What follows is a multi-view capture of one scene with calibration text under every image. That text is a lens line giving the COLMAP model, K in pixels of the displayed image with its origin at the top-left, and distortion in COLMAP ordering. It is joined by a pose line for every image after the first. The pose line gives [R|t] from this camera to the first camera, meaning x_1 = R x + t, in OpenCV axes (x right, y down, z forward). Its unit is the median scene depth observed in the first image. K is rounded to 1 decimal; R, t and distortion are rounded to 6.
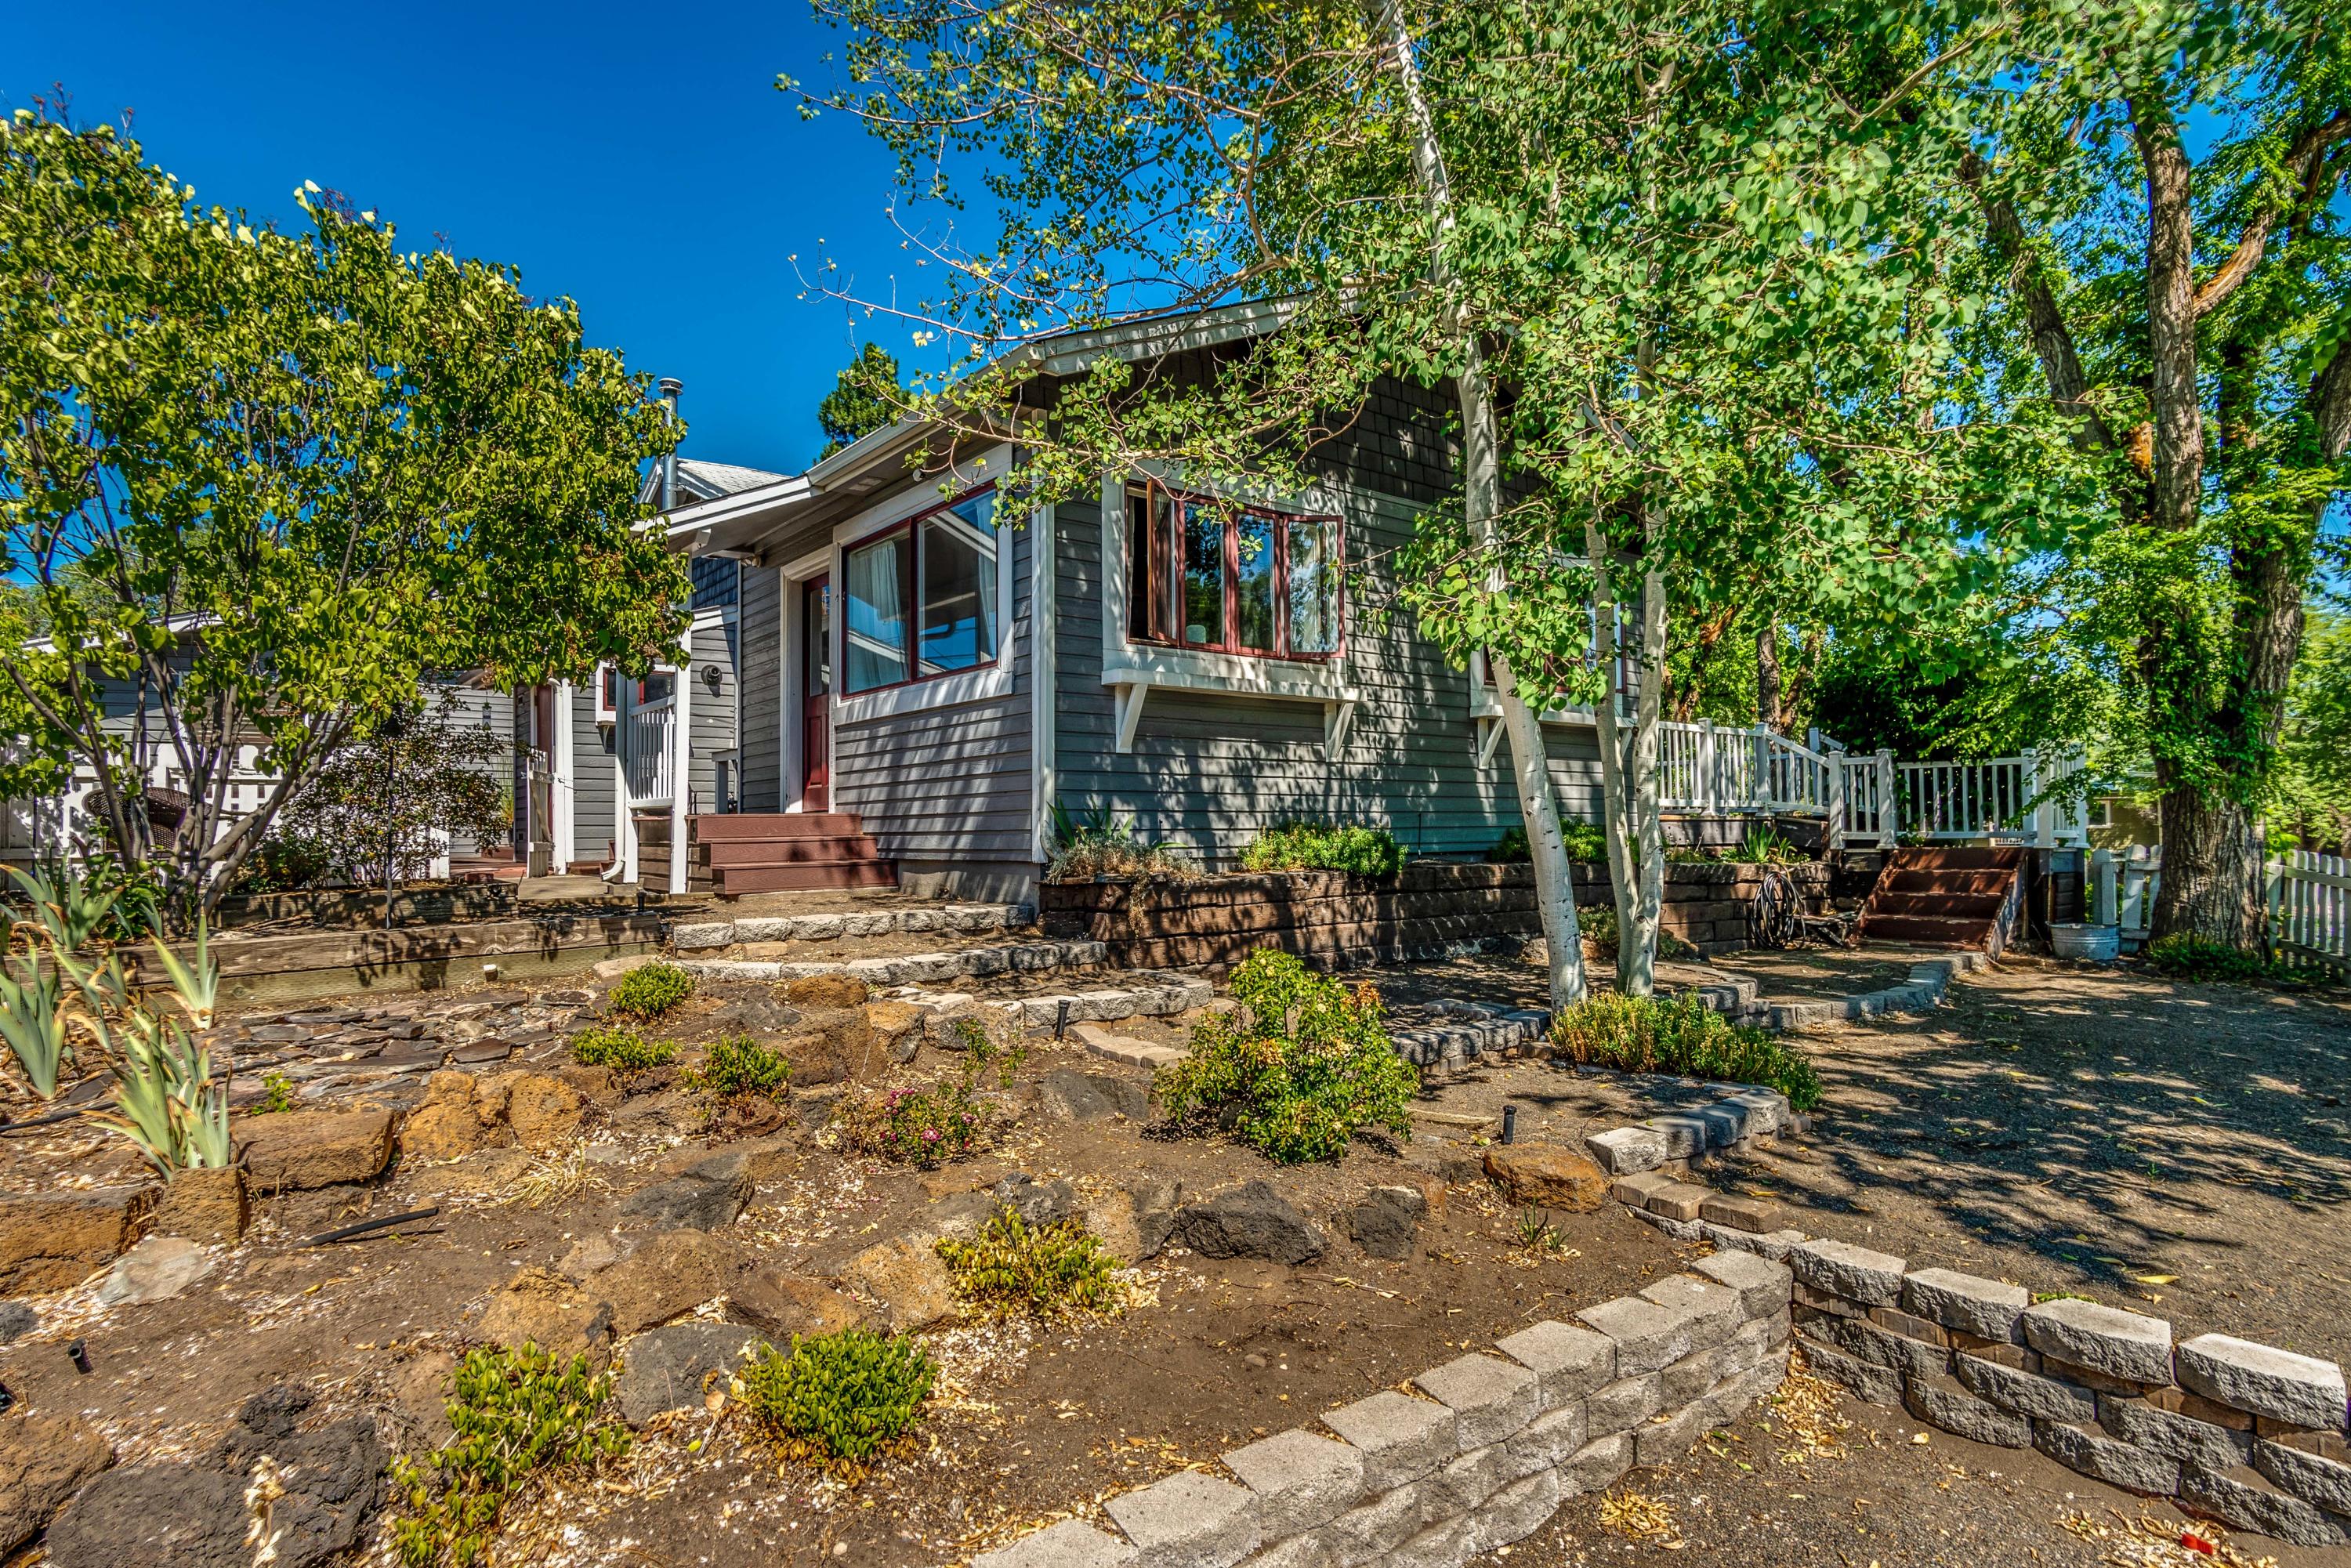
lens RADIAL K [[1285.7, 0, 1174.6], [0, 1285.7, 727.8], [0, 0, 1]] dist [0.003244, 0.002870]
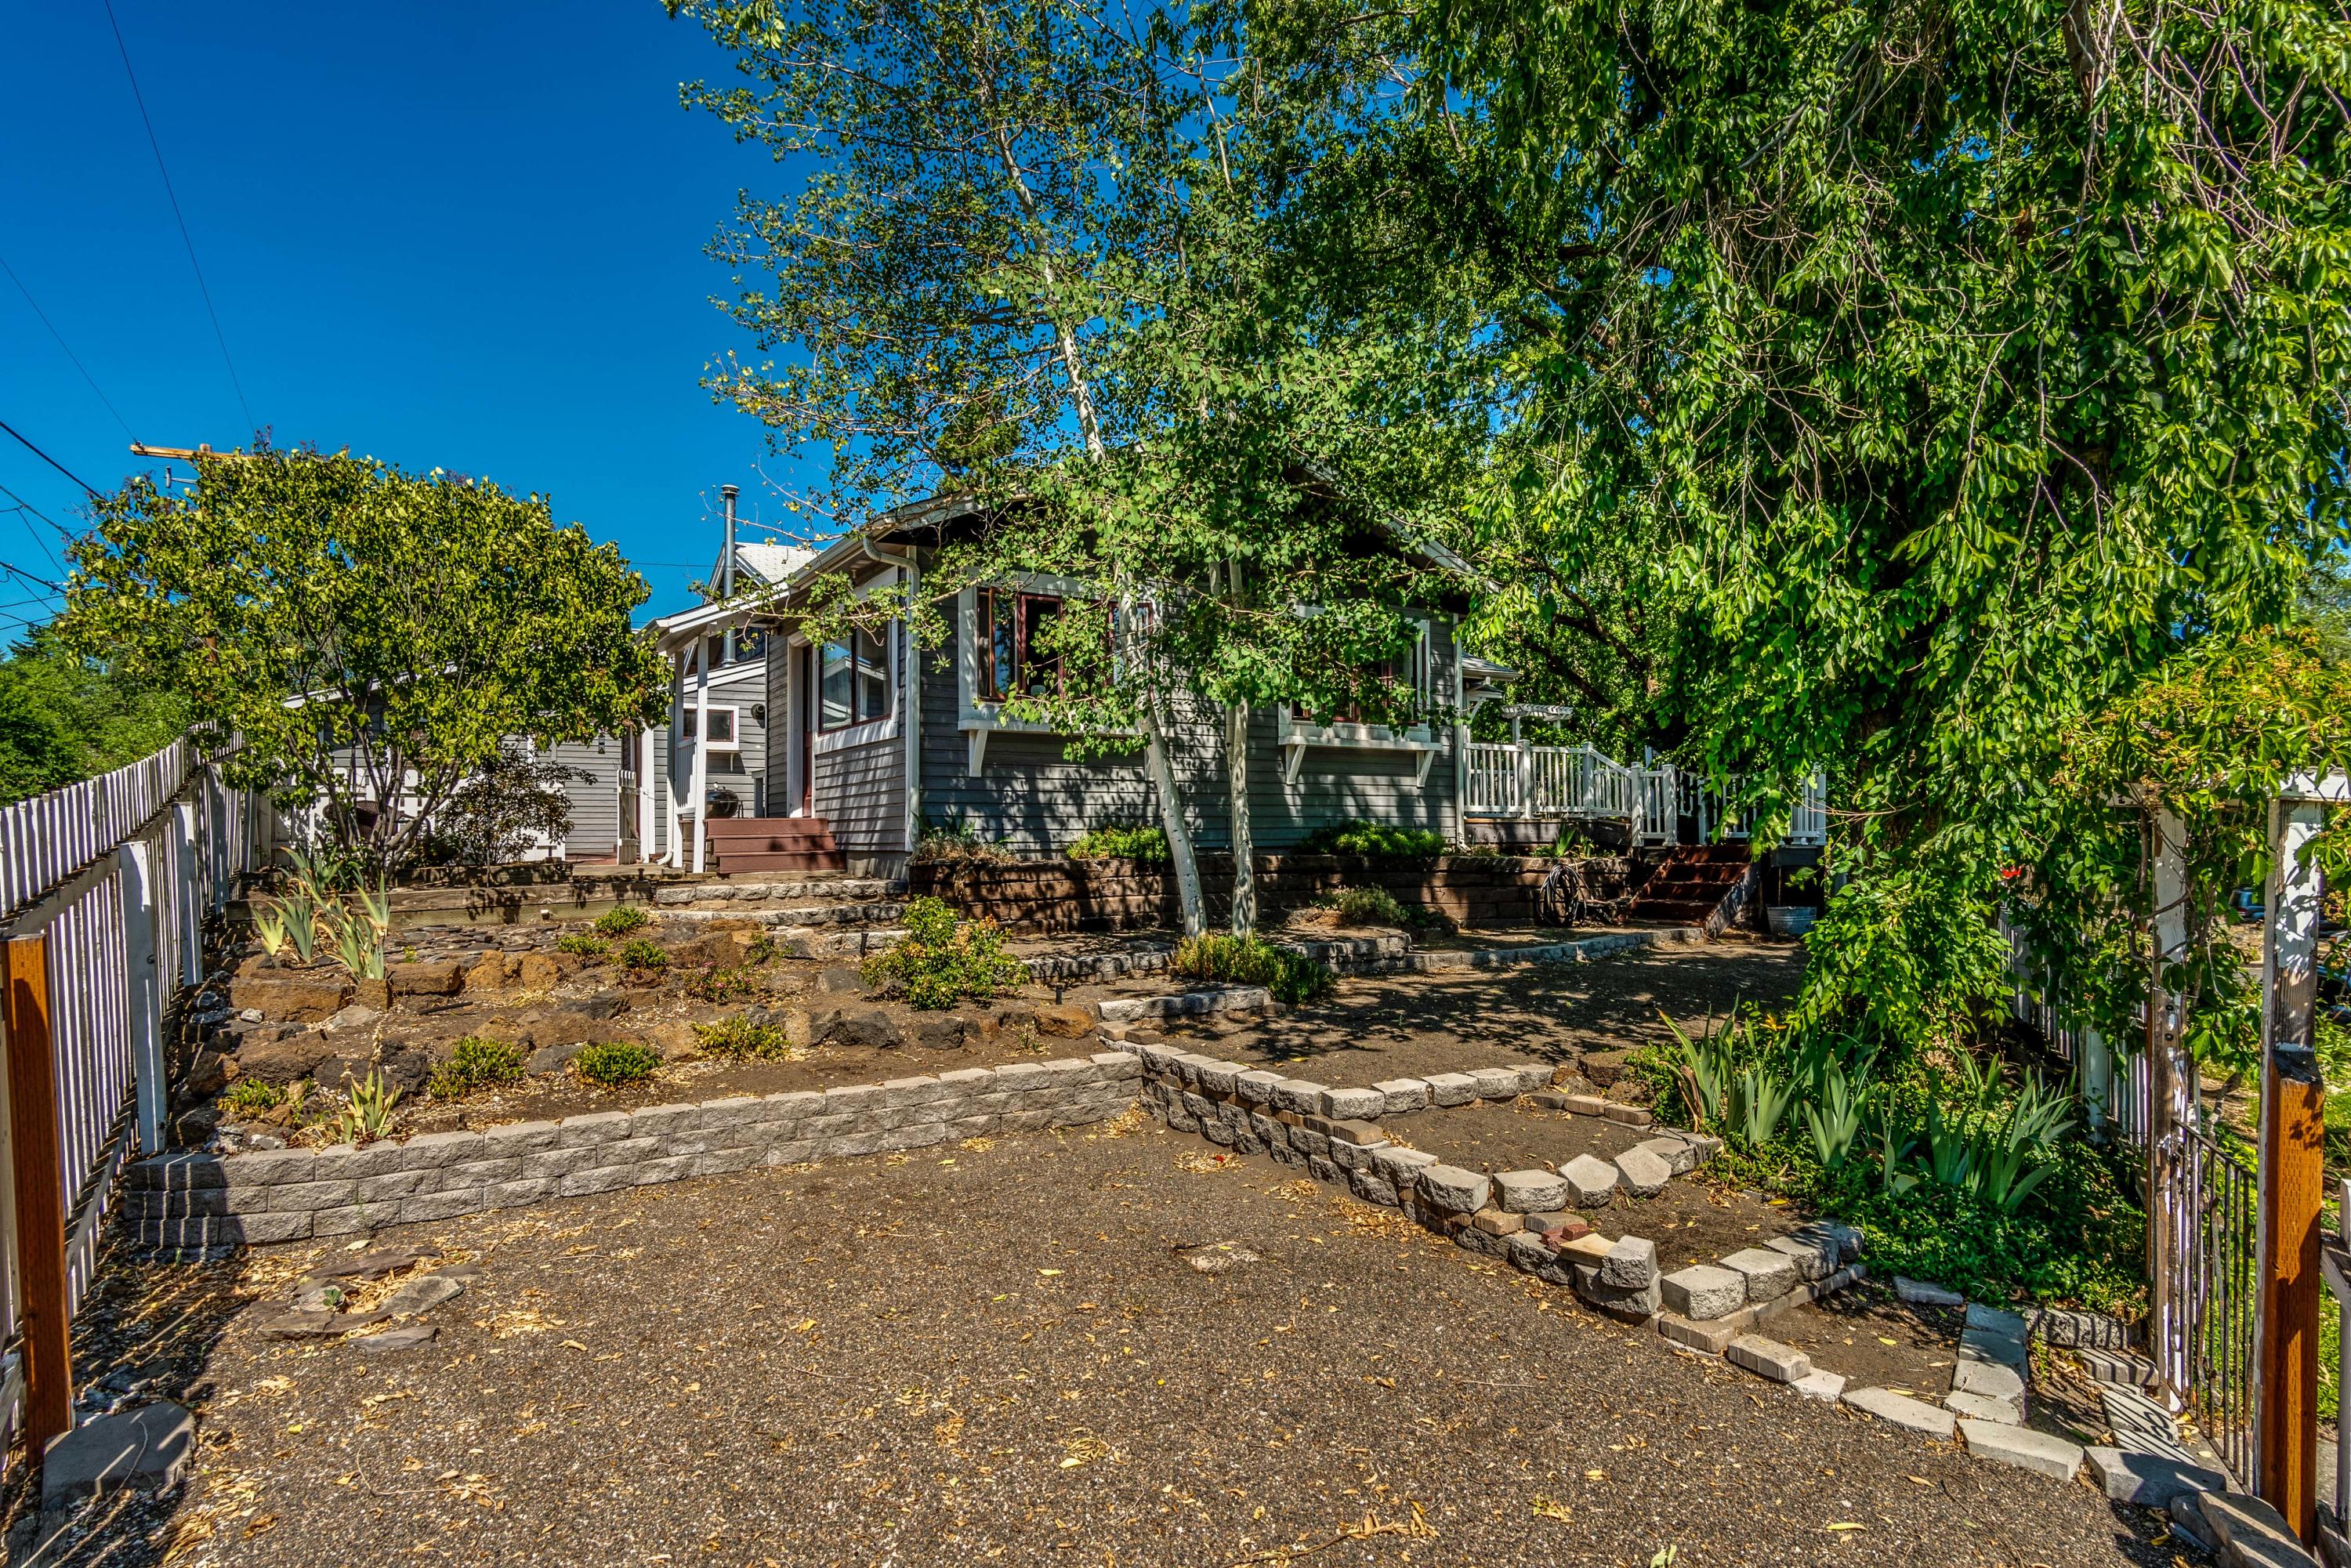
lens RADIAL K [[1295.0, 0, 1173.6], [0, 1295.0, 712.0], [0, 0, 1]] dist [0.002971, 0.001430]
pose [[0.992753, -0.010261, -0.119736, 0.355462], [0.008741, 0.999875, -0.013211, -0.031805], [0.119856, 0.012068, 0.992718, -0.423563]]
